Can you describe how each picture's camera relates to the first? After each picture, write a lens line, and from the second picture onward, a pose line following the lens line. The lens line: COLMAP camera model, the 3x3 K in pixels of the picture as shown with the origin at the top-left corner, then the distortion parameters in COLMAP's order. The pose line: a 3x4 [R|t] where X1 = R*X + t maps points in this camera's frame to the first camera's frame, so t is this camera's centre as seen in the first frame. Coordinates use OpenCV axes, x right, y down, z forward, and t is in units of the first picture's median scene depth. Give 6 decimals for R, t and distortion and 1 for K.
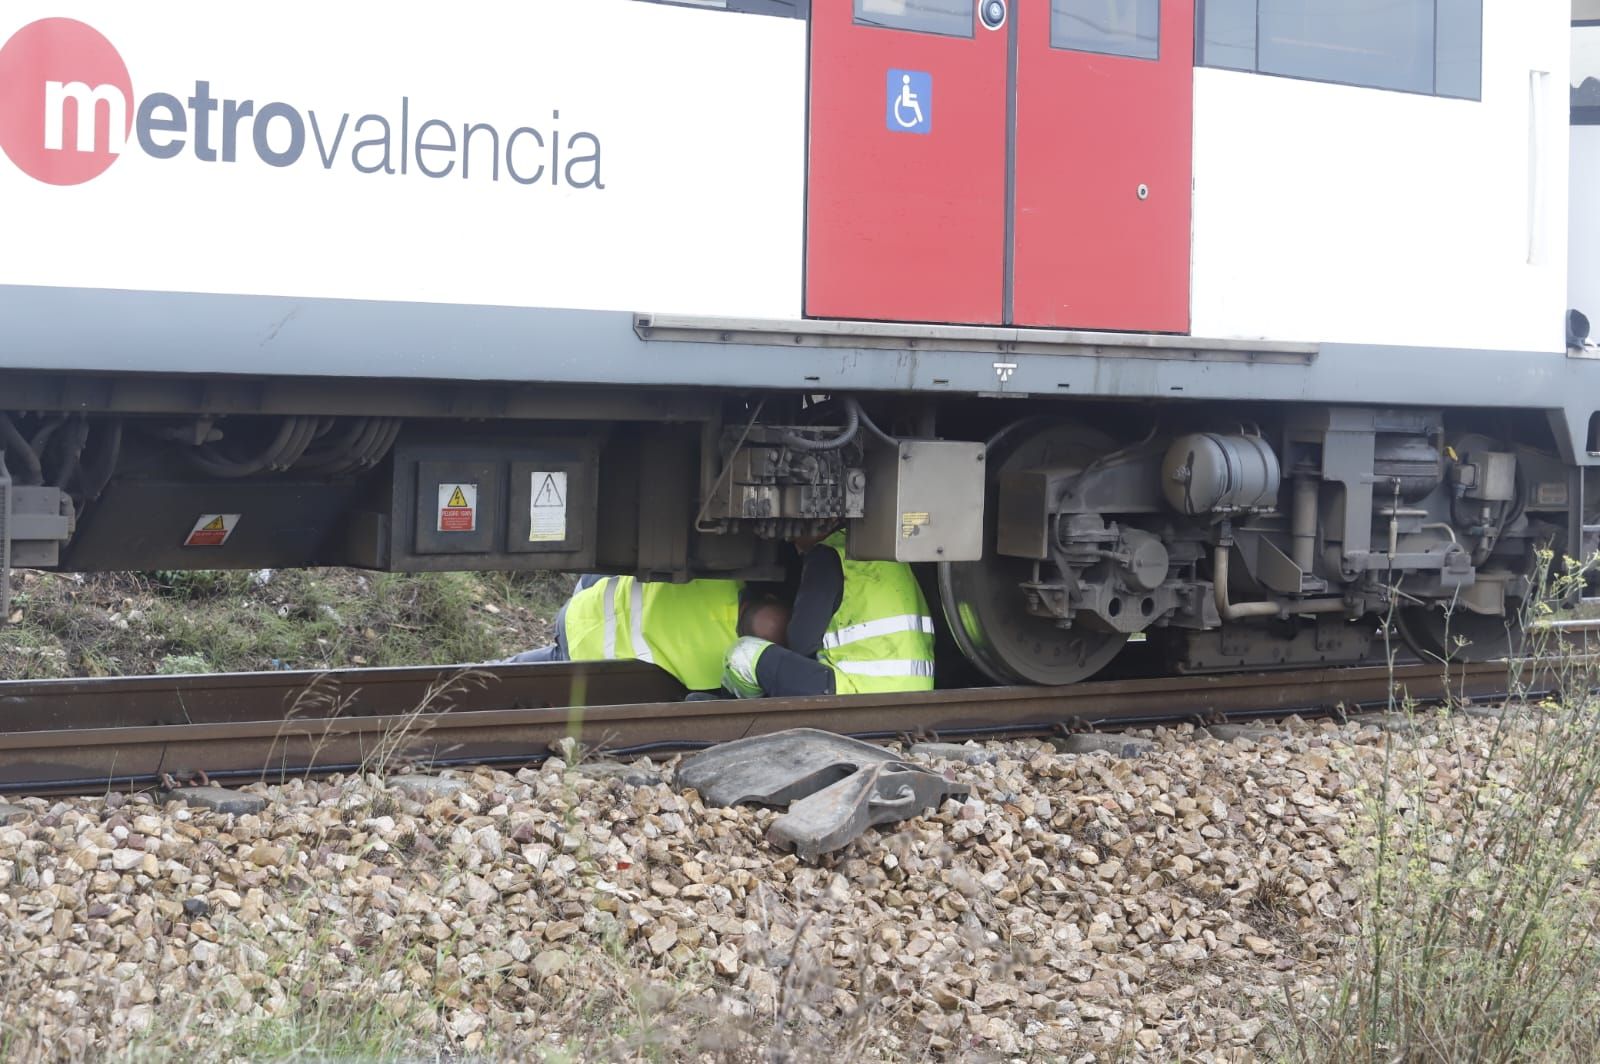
lens RADIAL K [[3277.1, 0, 800.0], [0, 3277.1, 532.0], [0, 0, 1]] dist [-0.293242, -0.196365]
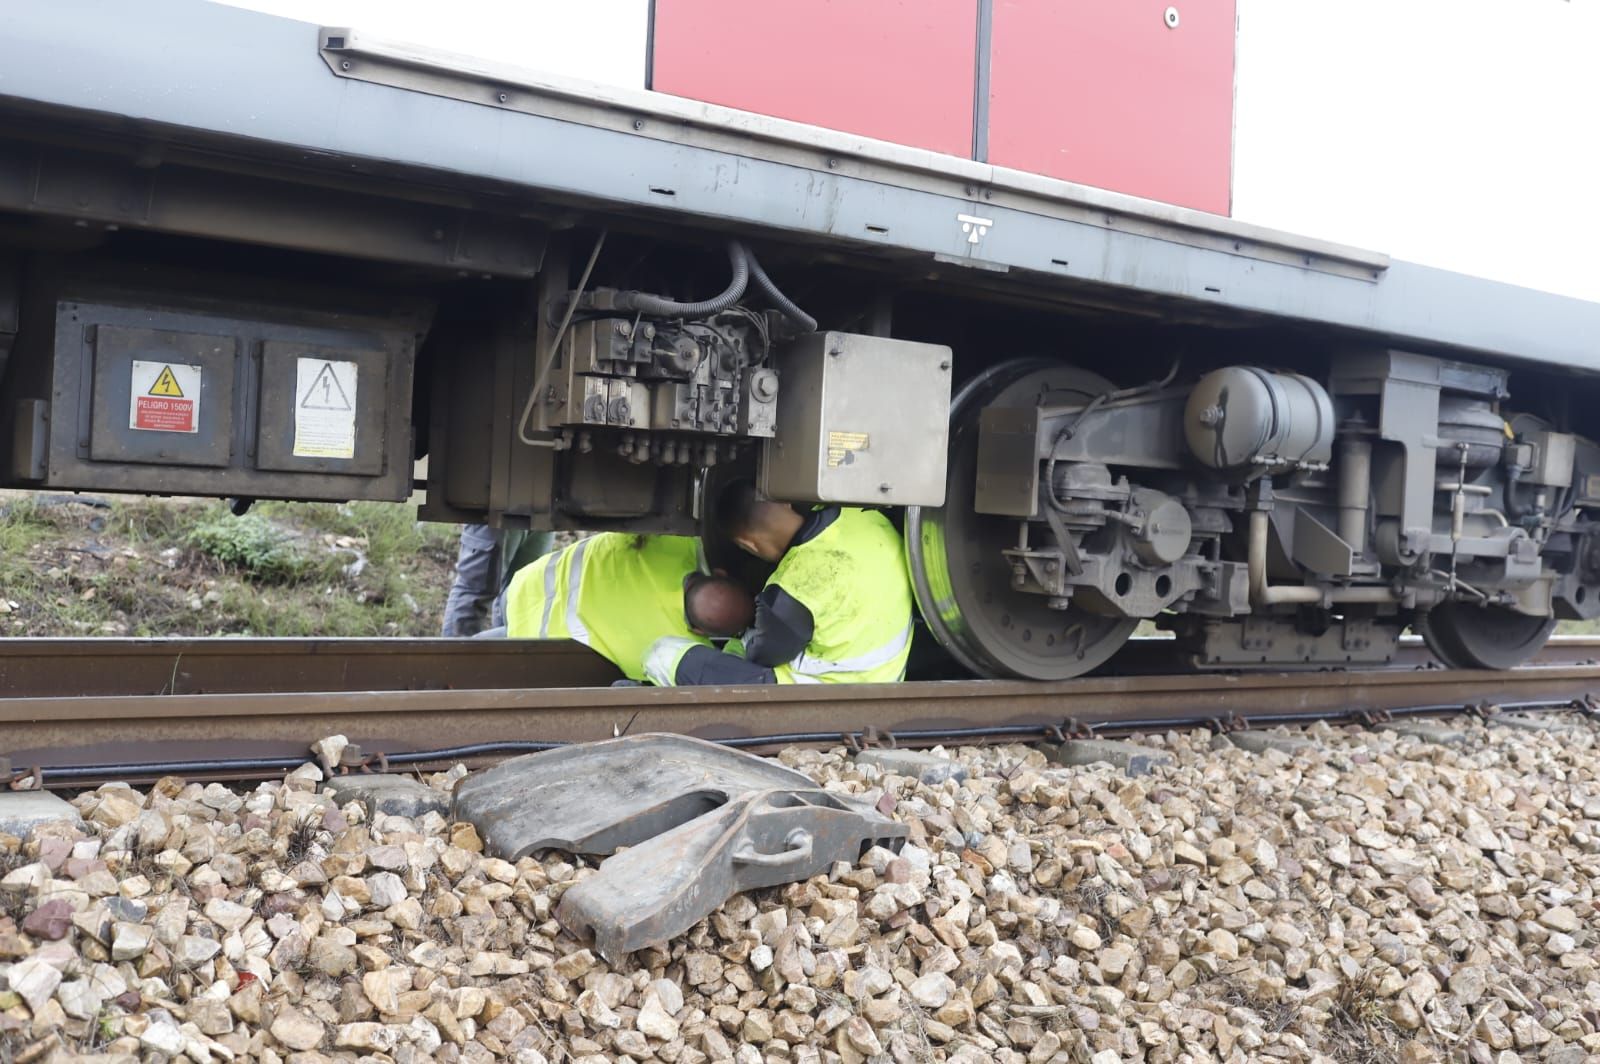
lens RADIAL K [[1756.8, 0, 804.2], [0, 1756.8, 521.4], [0, 0, 1]] dist [-0.074011, 0.126968]
pose [[0.997147, 0.018862, -0.073085, 0.053662], [-0.021943, 0.998894, -0.041585, 0.029462], [0.072220, 0.043070, 0.996458, 0.613031]]
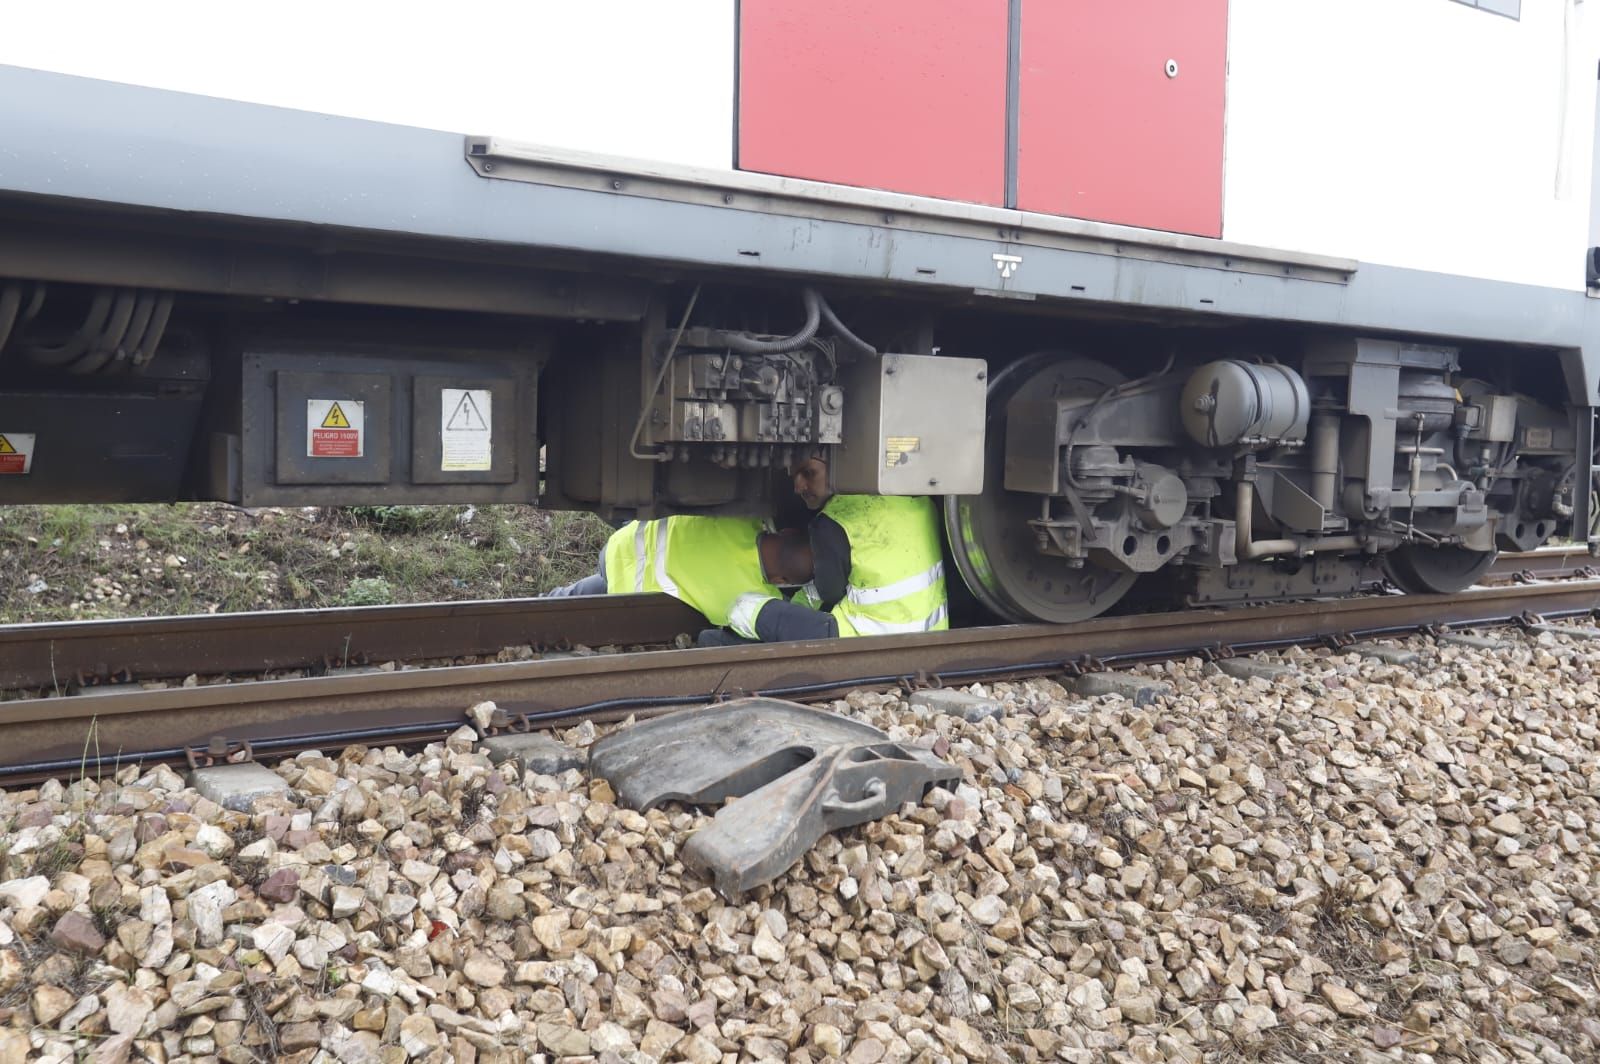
lens RADIAL K [[1508.0, 0, 800.0], [0, 1508.0, 532.0], [0, 0, 1]] dist [-0.028545, 0.123666]
pose [[0.995693, 0.001191, -0.092701, 0.044817], [0.000925, 0.999740, 0.022788, 0.009656], [0.092704, -0.022776, 0.995433, 0.600438]]
